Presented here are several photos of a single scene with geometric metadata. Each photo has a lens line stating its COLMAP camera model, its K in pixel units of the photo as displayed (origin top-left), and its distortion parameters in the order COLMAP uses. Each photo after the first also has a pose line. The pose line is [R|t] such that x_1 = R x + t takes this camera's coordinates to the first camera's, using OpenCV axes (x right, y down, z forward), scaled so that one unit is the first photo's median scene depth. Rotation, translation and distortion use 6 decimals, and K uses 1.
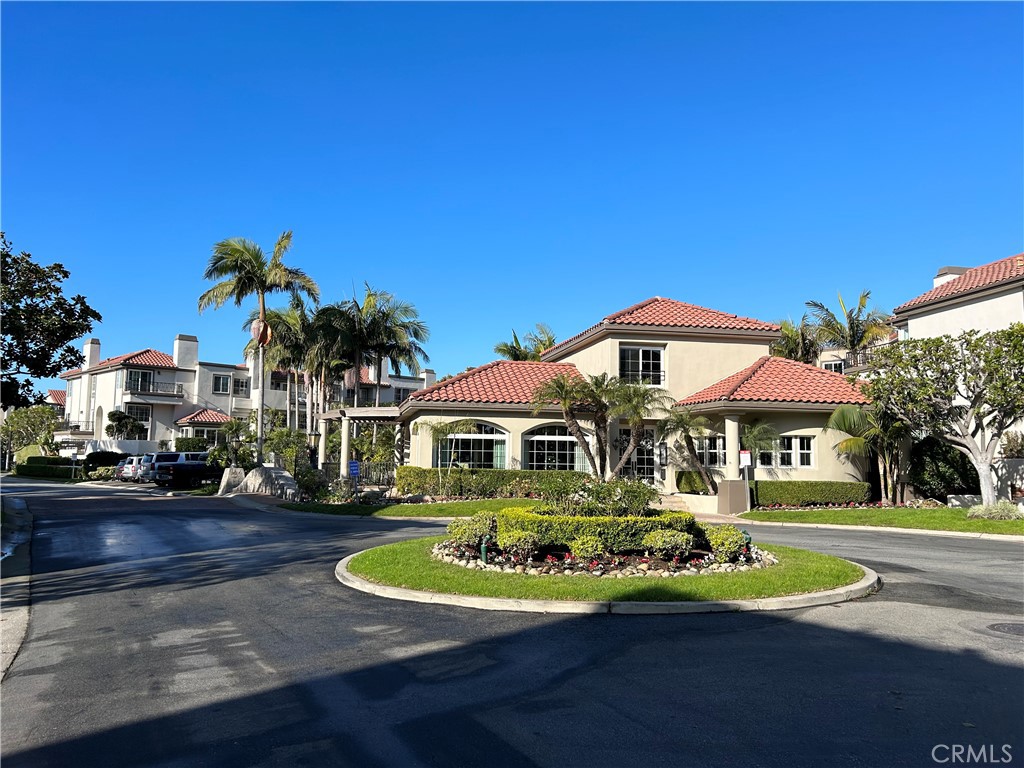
lens RADIAL K [[783.8, 0, 512.0], [0, 783.8, 384.0], [0, 0, 1]] dist [0.007696, -0.000785]
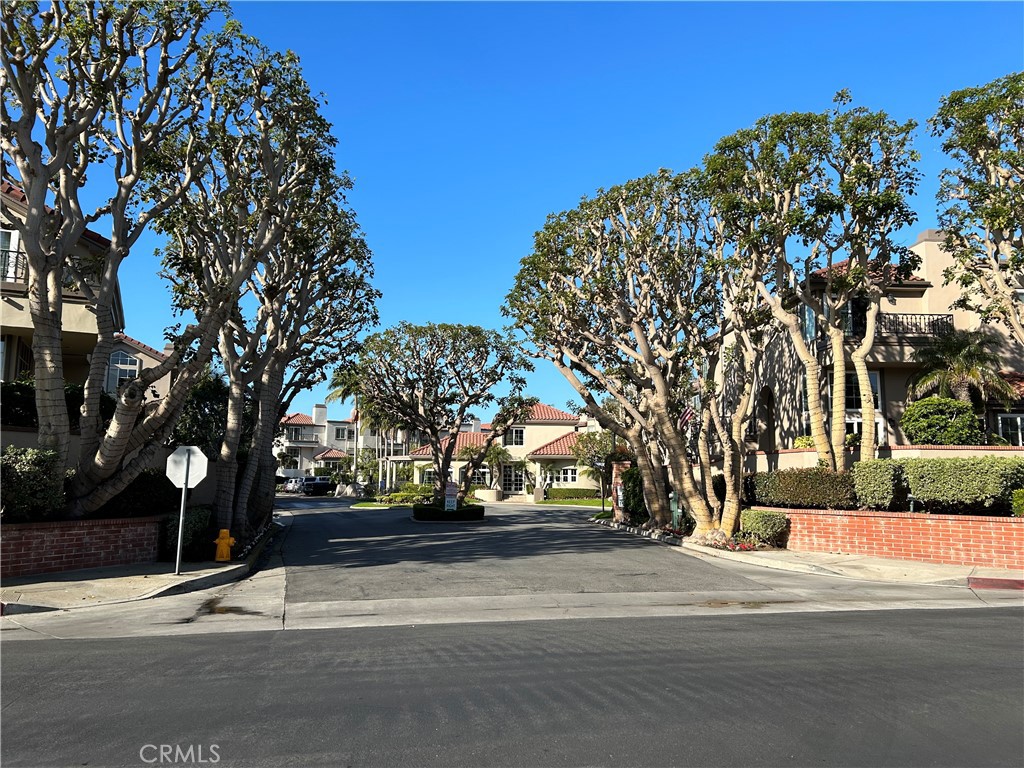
lens RADIAL K [[783.8, 0, 512.0], [0, 783.8, 384.0], [0, 0, 1]] dist [0.007696, -0.000785]
pose [[0.987738, -0.024065, -0.154254, 0.301411], [0.020372, 0.999468, -0.025475, -0.069481], [0.154785, 0.022020, 0.987703, -0.711416]]
